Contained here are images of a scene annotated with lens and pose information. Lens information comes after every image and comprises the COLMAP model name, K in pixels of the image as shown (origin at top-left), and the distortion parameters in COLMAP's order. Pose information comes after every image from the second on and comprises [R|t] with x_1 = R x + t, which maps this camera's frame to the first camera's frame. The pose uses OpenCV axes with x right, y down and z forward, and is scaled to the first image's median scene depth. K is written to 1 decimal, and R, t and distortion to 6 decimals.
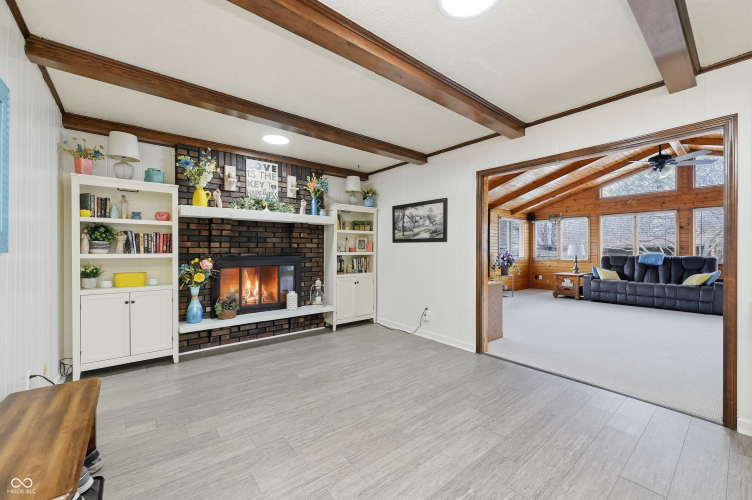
lens RADIAL K [[299.0, 0, 376.2], [0, 299.0, 250.5], [0, 0, 1]] dist [0.000609, -0.000623]
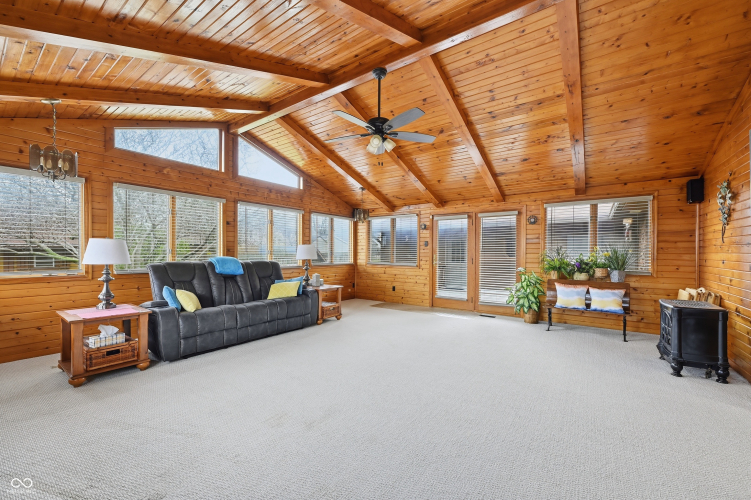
lens RADIAL K [[302.0, 0, 374.5], [0, 302.0, 254.8], [0, 0, 1]] dist [0.000329, -0.000077]
pose [[-0.257283, -0.005612, 0.966320, 0.289932], [-0.002475, 0.999984, 0.005149, -0.002312], [-0.966333, -0.001067, -0.257293, 1.325486]]
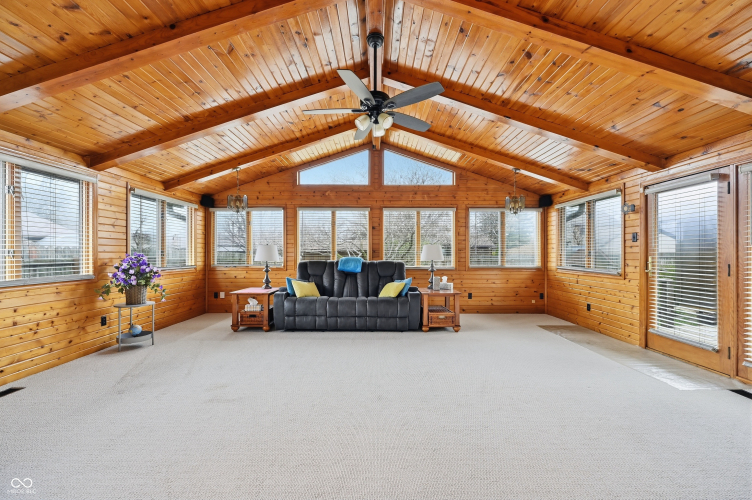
lens RADIAL K [[299.0, 0, 377.3], [0, 299.0, 251.0], [0, 0, 1]] dist [0.000609, -0.000623]
pose [[0.629899, 0.008300, 0.776633, 0.544297], [-0.000593, 0.999948, -0.010206, -0.000196], [-0.776677, 0.005968, 0.629871, 0.691998]]
